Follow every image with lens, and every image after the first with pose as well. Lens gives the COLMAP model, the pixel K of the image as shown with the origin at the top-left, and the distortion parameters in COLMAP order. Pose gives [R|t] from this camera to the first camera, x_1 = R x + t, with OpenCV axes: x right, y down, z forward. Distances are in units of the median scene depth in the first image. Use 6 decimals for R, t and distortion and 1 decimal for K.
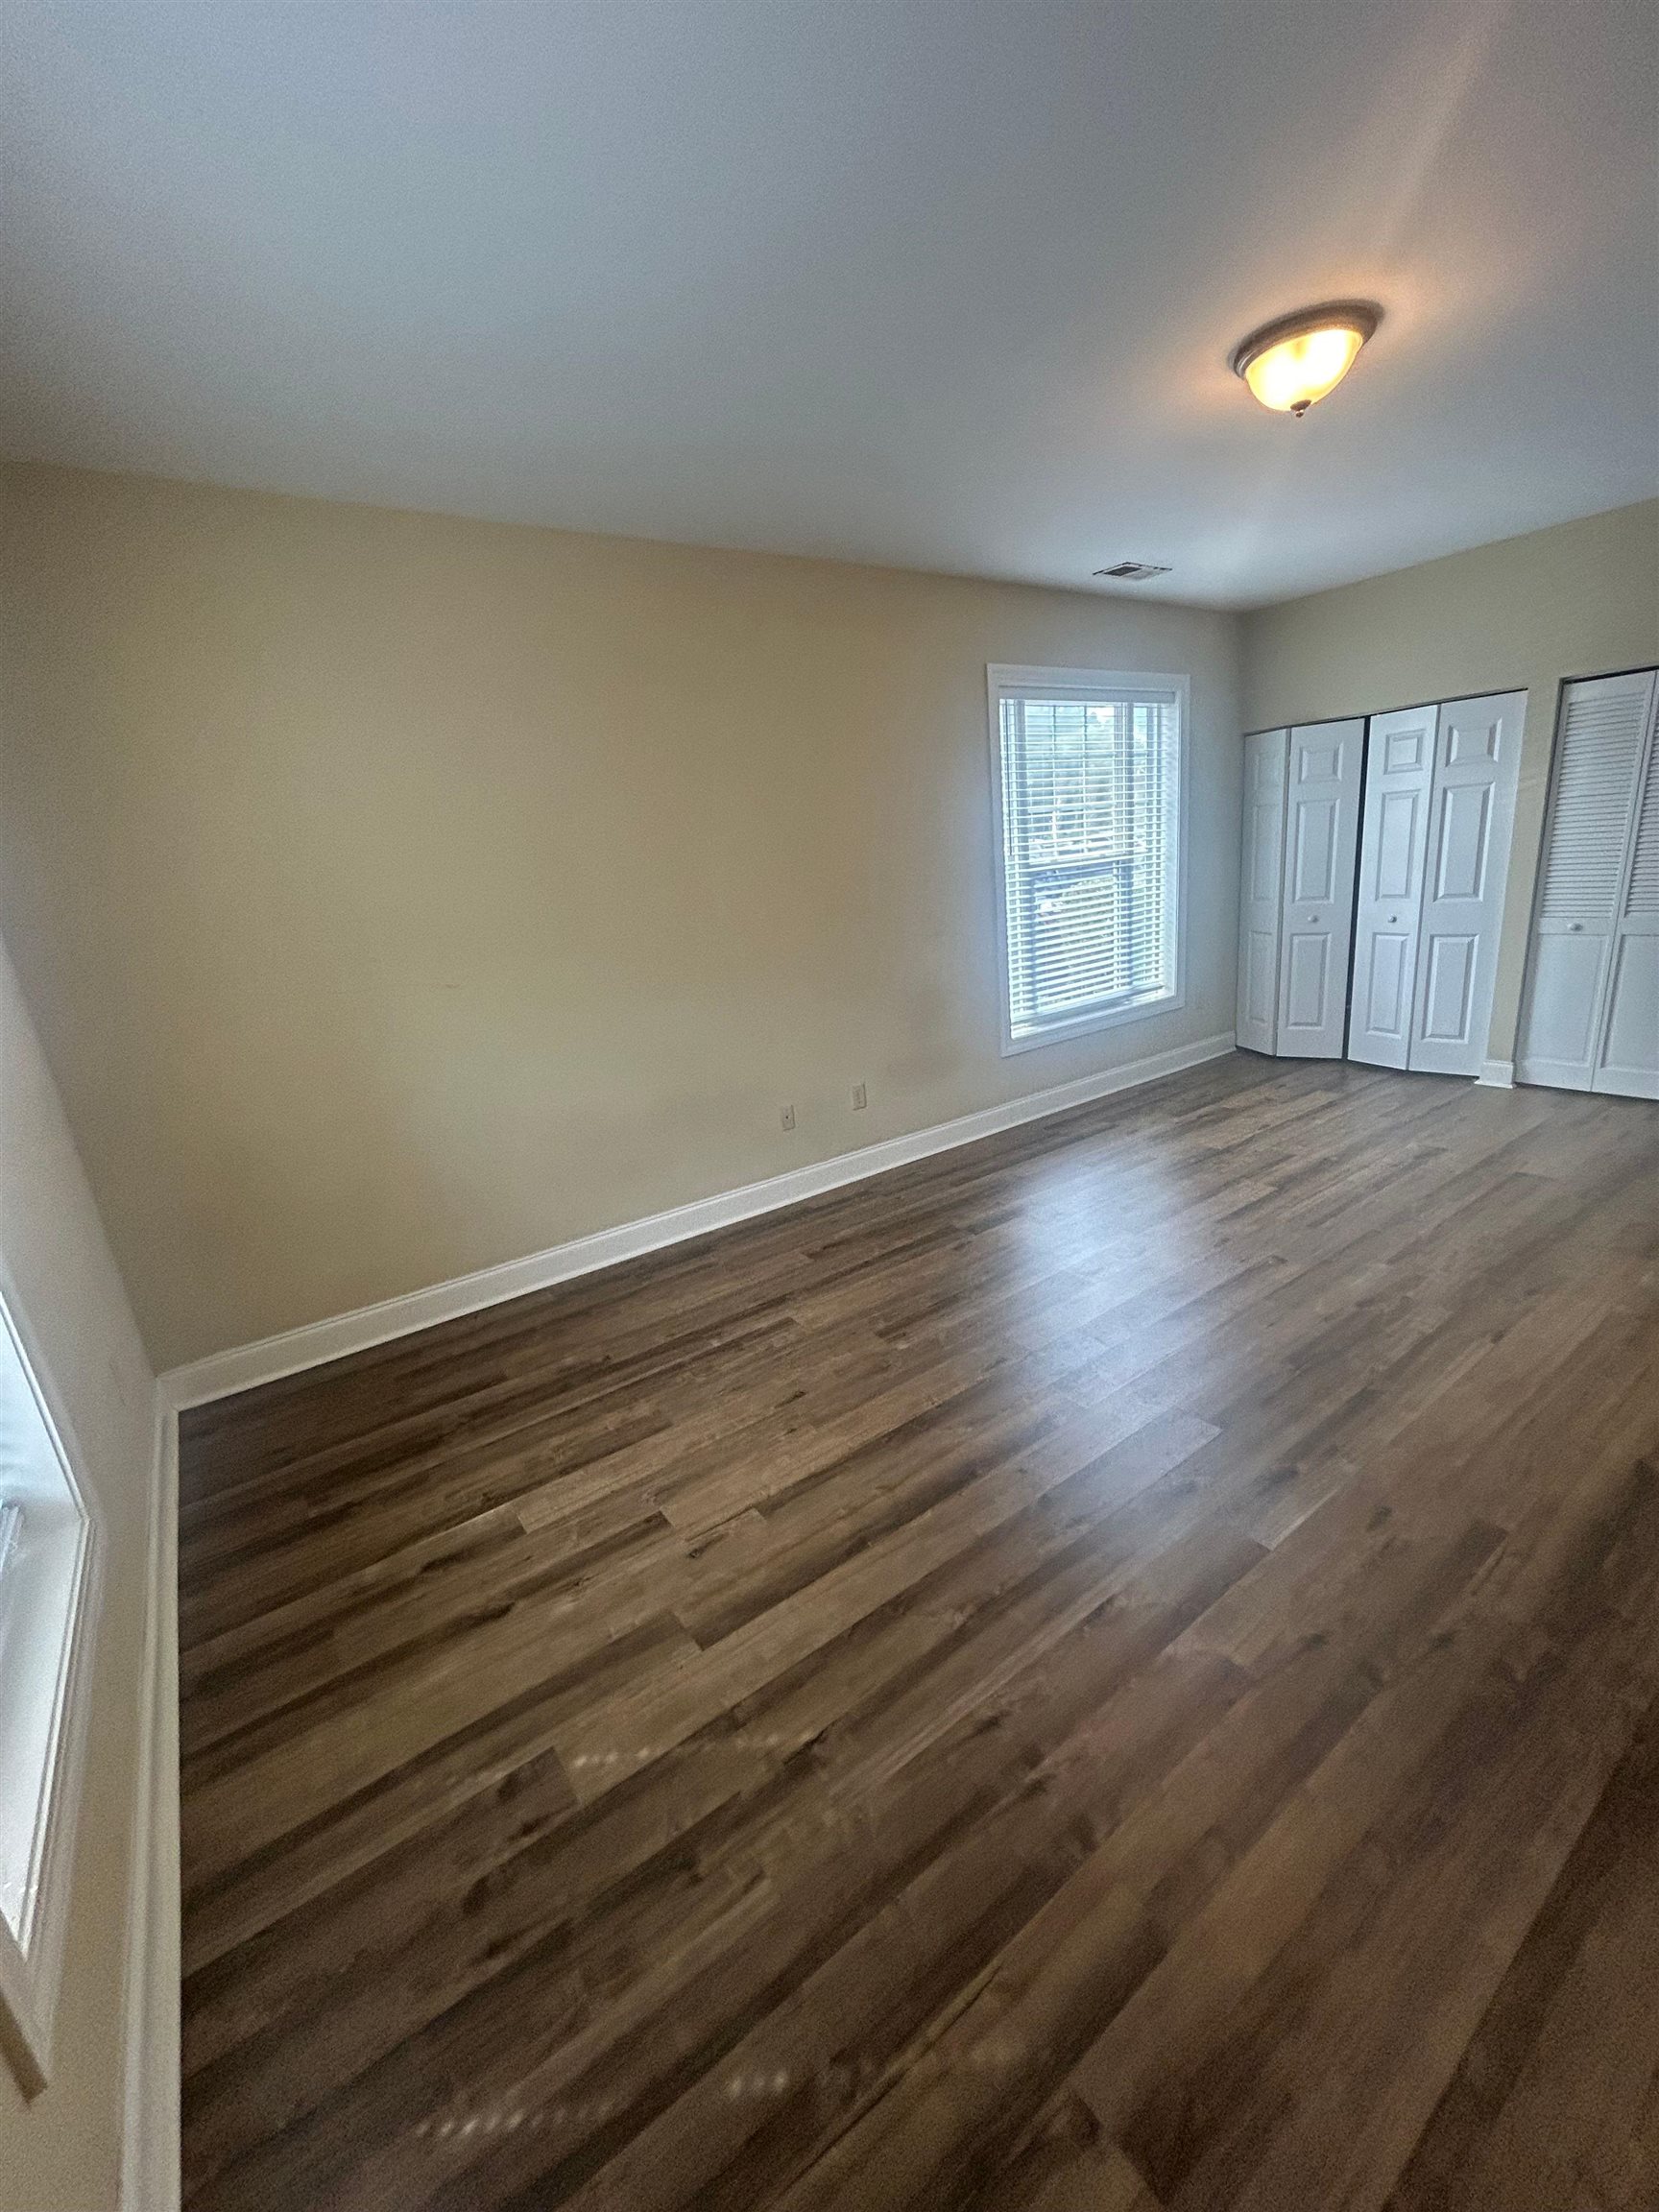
lens RADIAL K [[898.0, 0, 835.9], [0, 898.0, 1107.2], [0, 0, 1]] dist [0.000534, 0.000844]
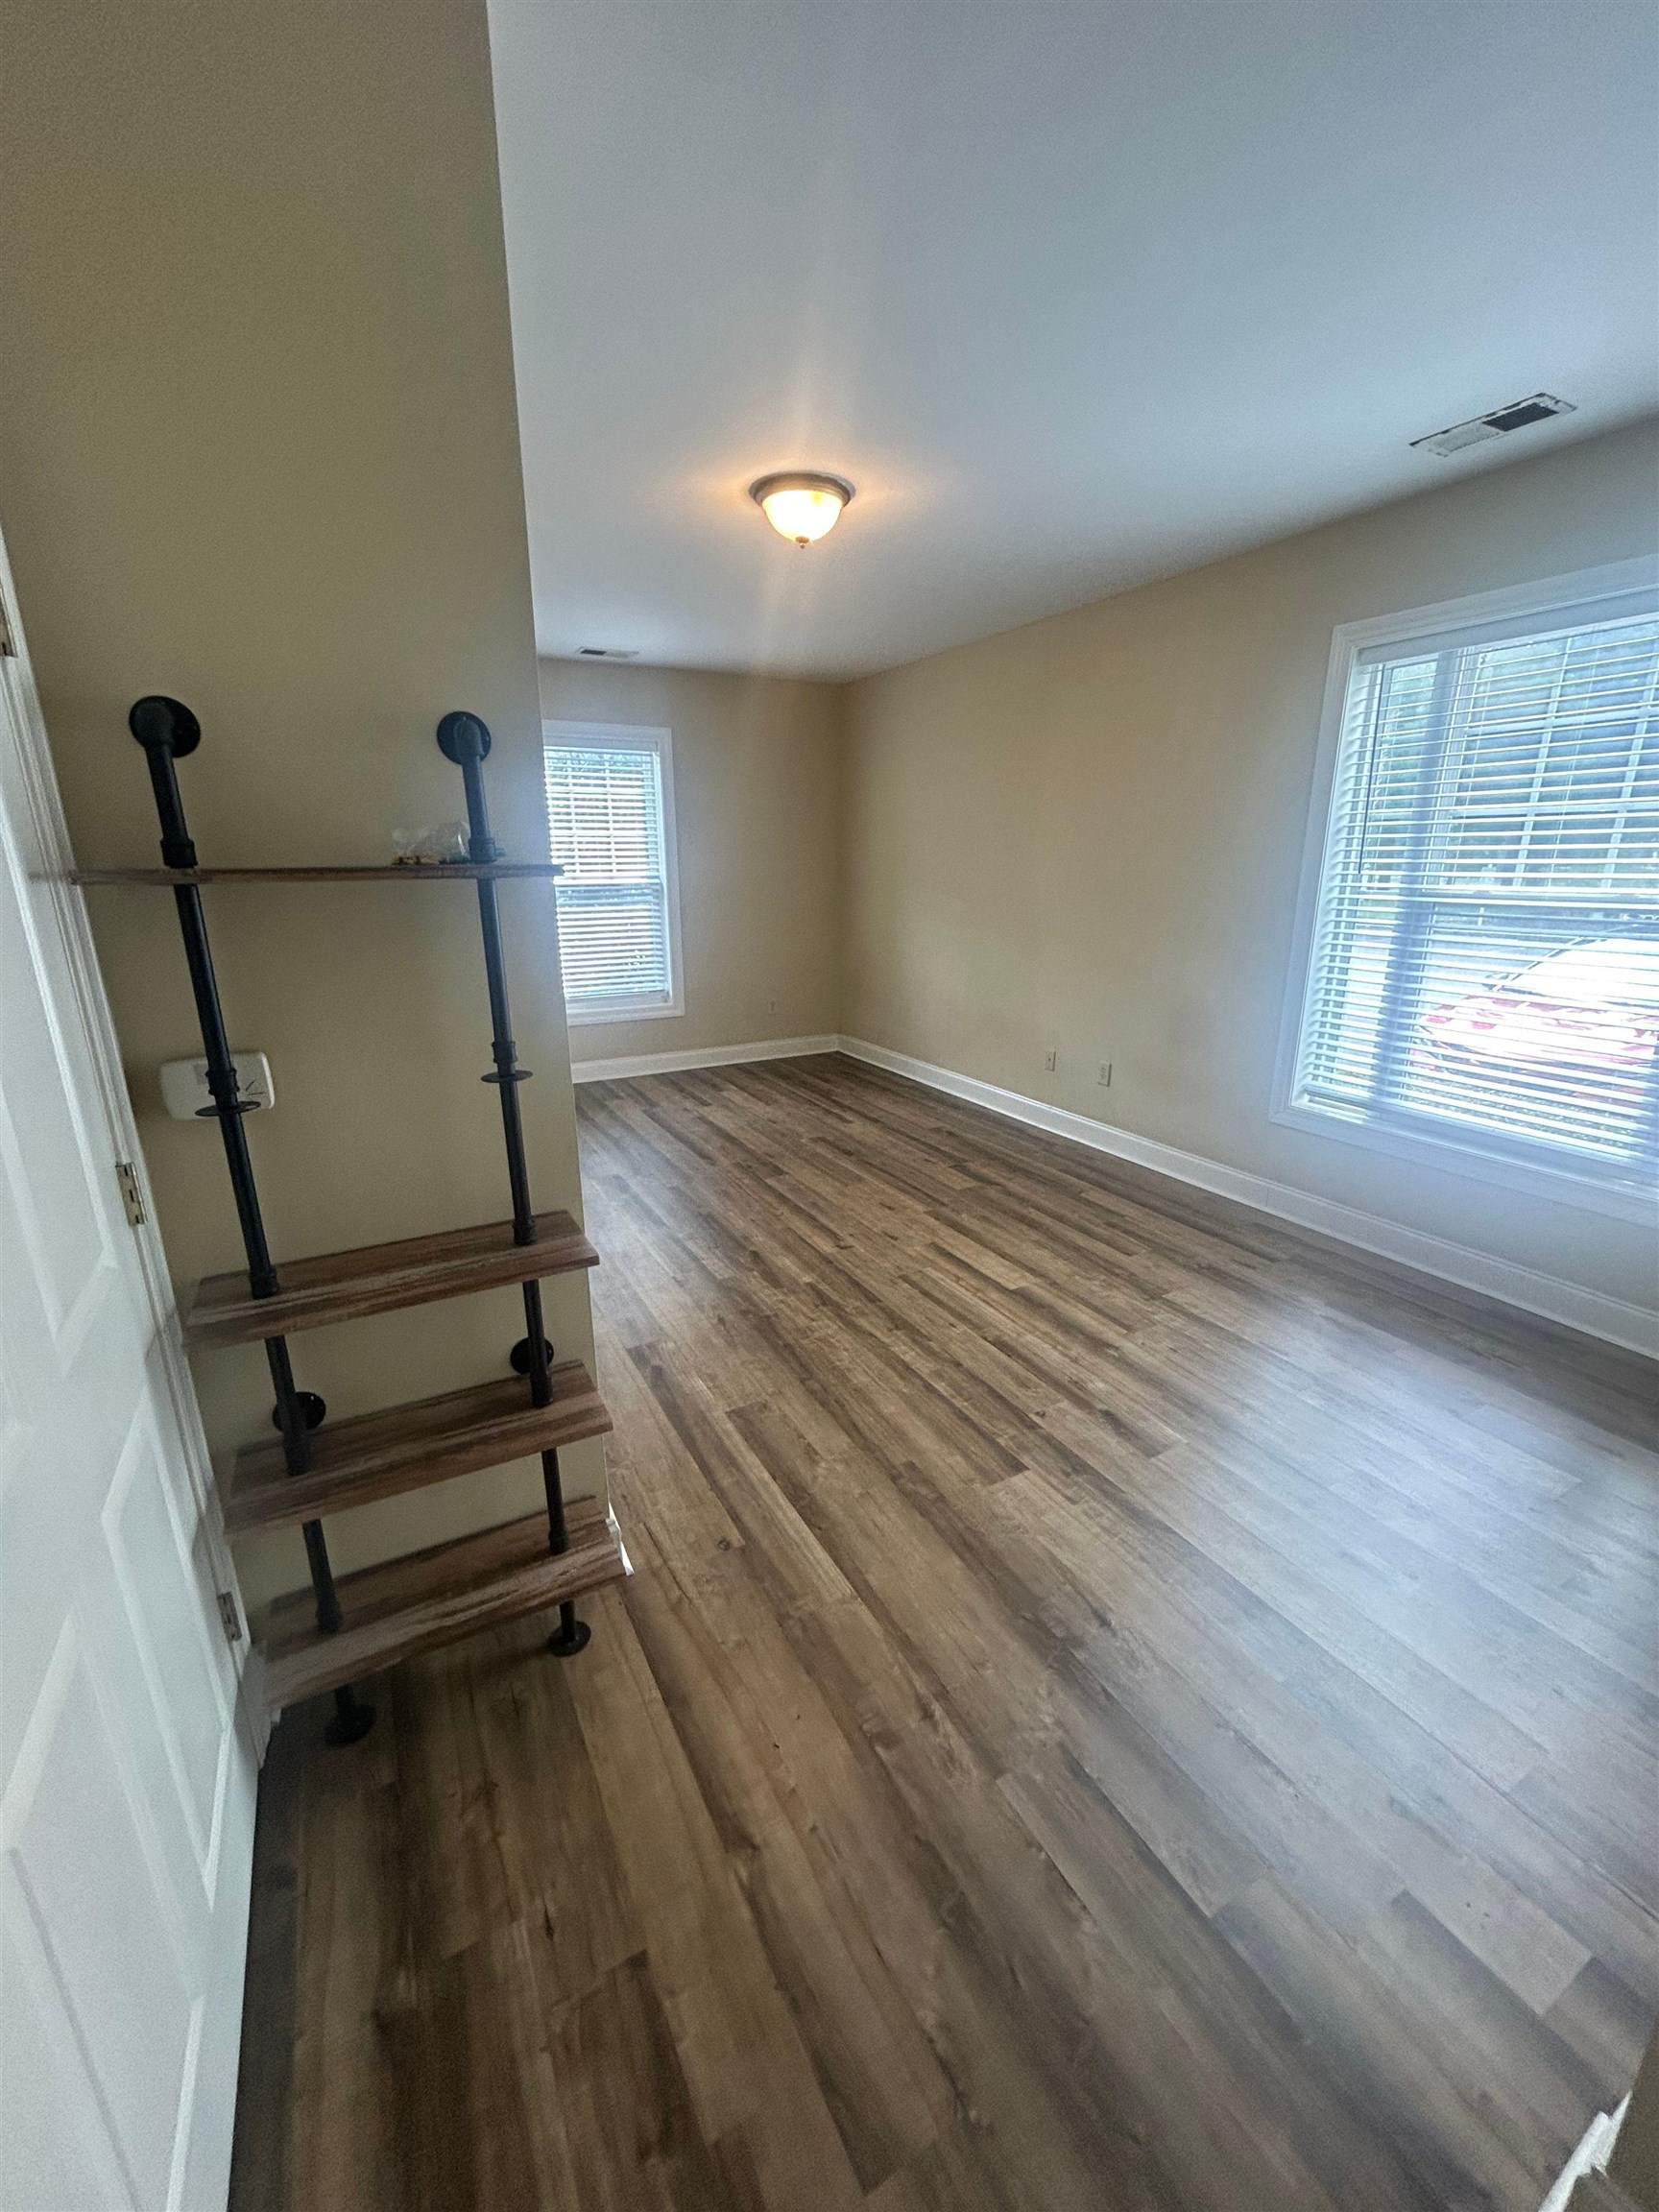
lens RADIAL K [[898.0, 0, 824.2], [0, 898.0, 1104.0], [0, 0, 1]] dist [0.000534, 0.000844]
pose [[-0.129053, 0.346989, -0.928948, 1.508305], [-0.258554, 0.892605, 0.369333, -0.405448], [0.957337, 0.287847, -0.025477, 0.974841]]
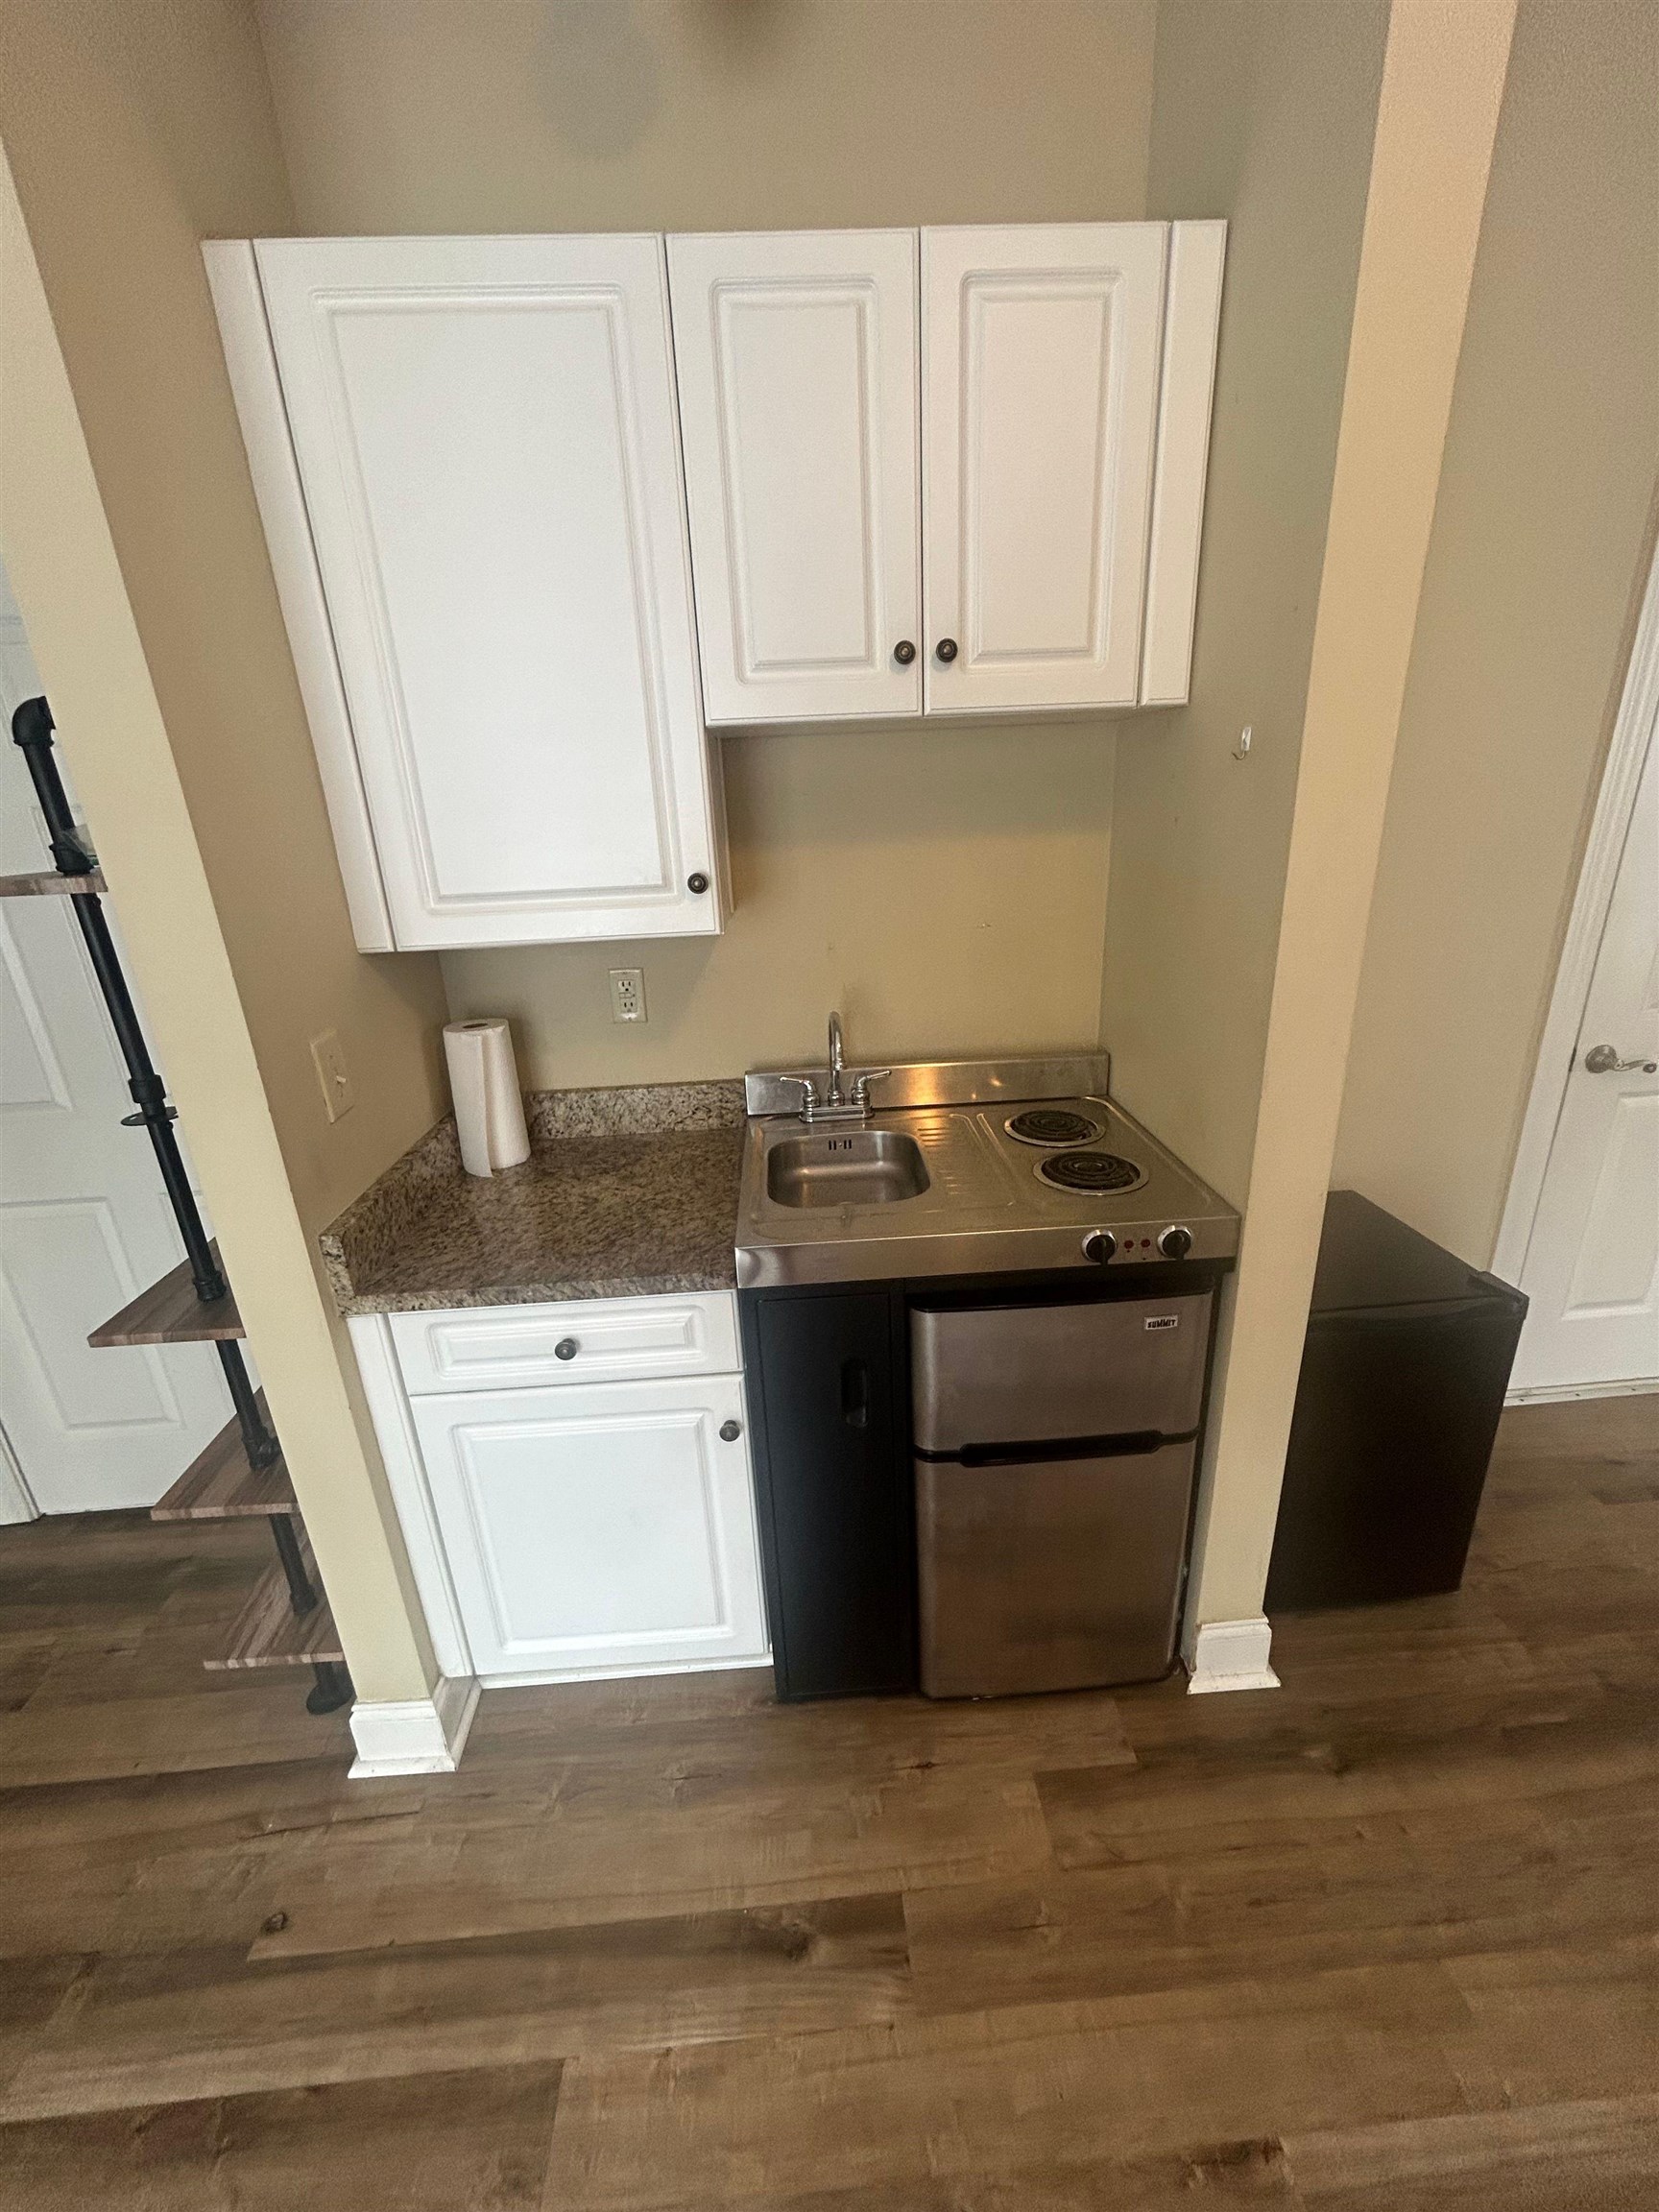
lens RADIAL K [[898.0, 0, 829.6], [0, 898.0, 1106.3], [0, 0, 1]] dist [0.000534, 0.000844]
pose [[-0.837243, -0.060780, 0.543442, 0.590718], [0.262405, 0.827250, 0.496791, -0.326162], [-0.479757, 0.558537, -0.676660, 0.926641]]
